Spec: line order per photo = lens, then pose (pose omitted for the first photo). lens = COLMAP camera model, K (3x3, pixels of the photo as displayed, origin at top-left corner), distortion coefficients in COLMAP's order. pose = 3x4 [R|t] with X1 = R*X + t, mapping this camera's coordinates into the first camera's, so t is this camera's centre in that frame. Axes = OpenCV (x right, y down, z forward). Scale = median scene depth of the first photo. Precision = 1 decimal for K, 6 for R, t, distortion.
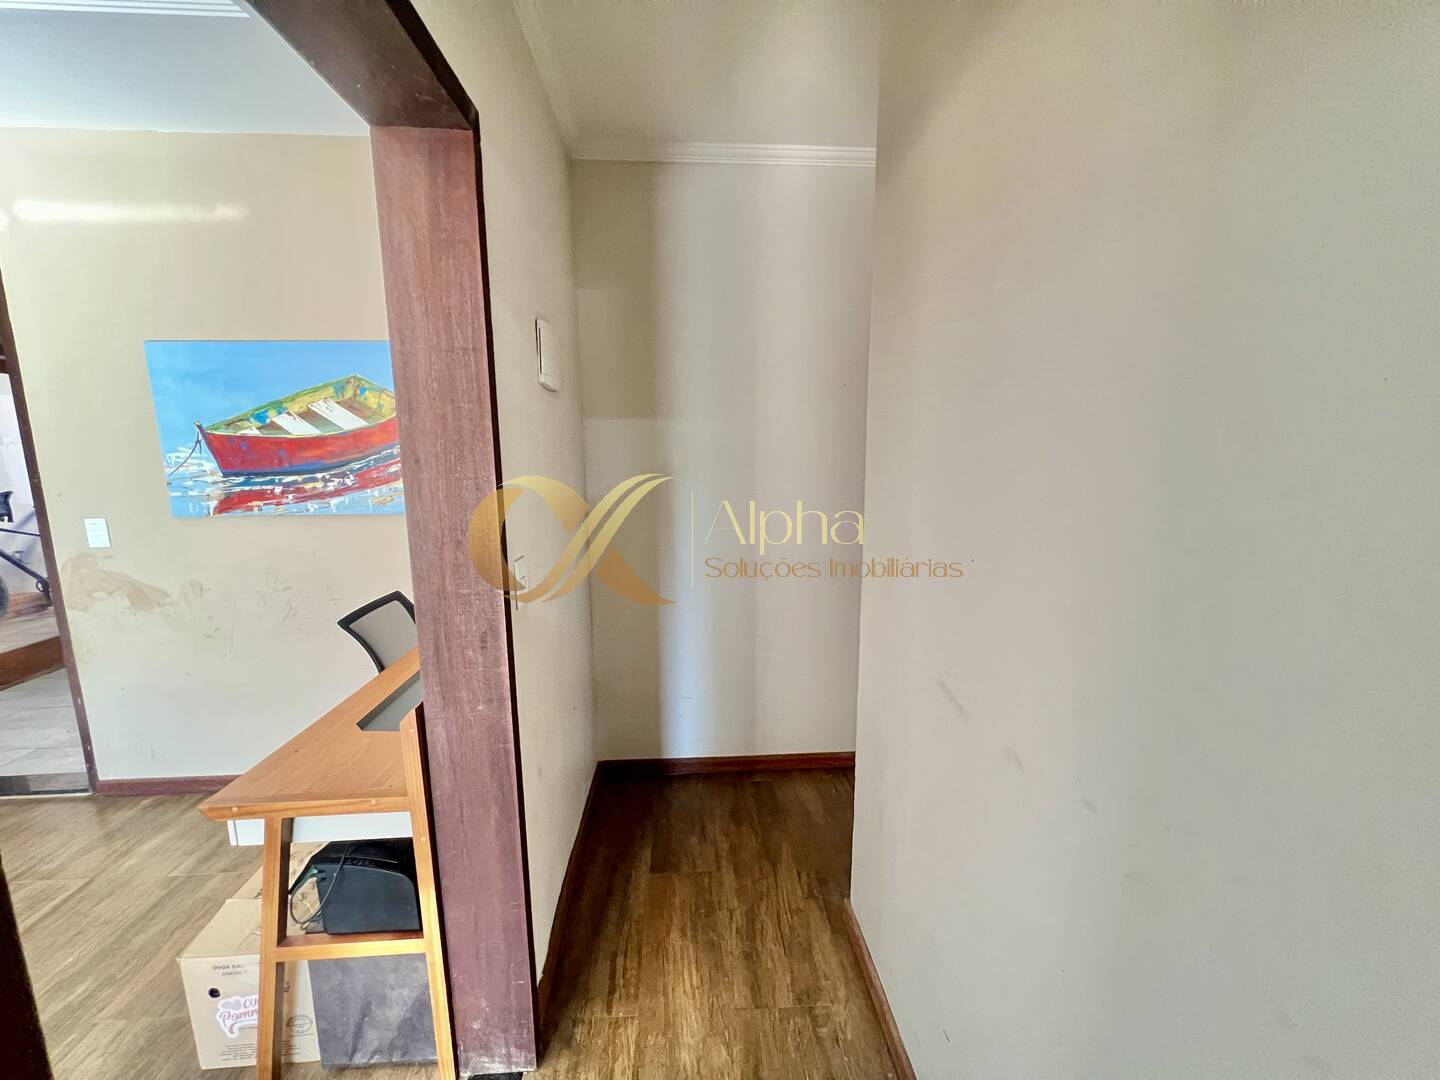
lens RADIAL K [[575.8, 0, 720.6], [0, 575.8, 542.2], [0, 0, 1]] dist [-0.002295, 0.000617]
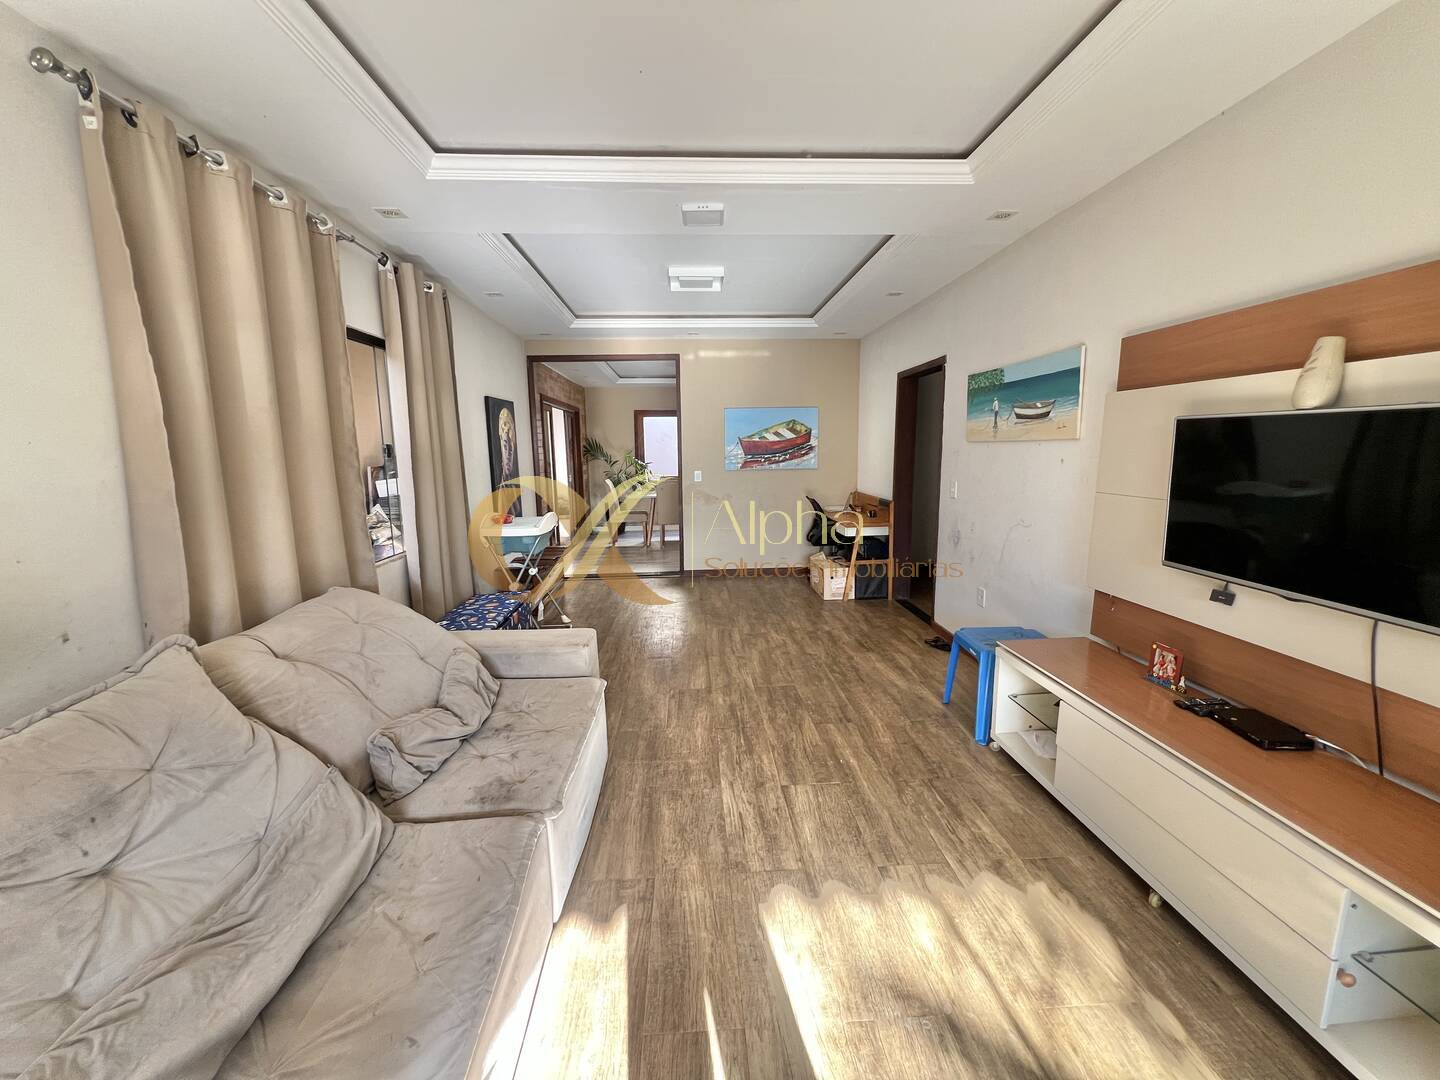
lens RADIAL K [[575.8, 0, 721.8], [0, 575.8, 536.5], [0, 0, 1]] dist [-0.002295, 0.000617]
pose [[0.999965, -0.007868, -0.002723, -0.978828], [0.007845, 0.999932, -0.008598, 0.309504], [0.002791, 0.008576, 0.999959, -1.832978]]
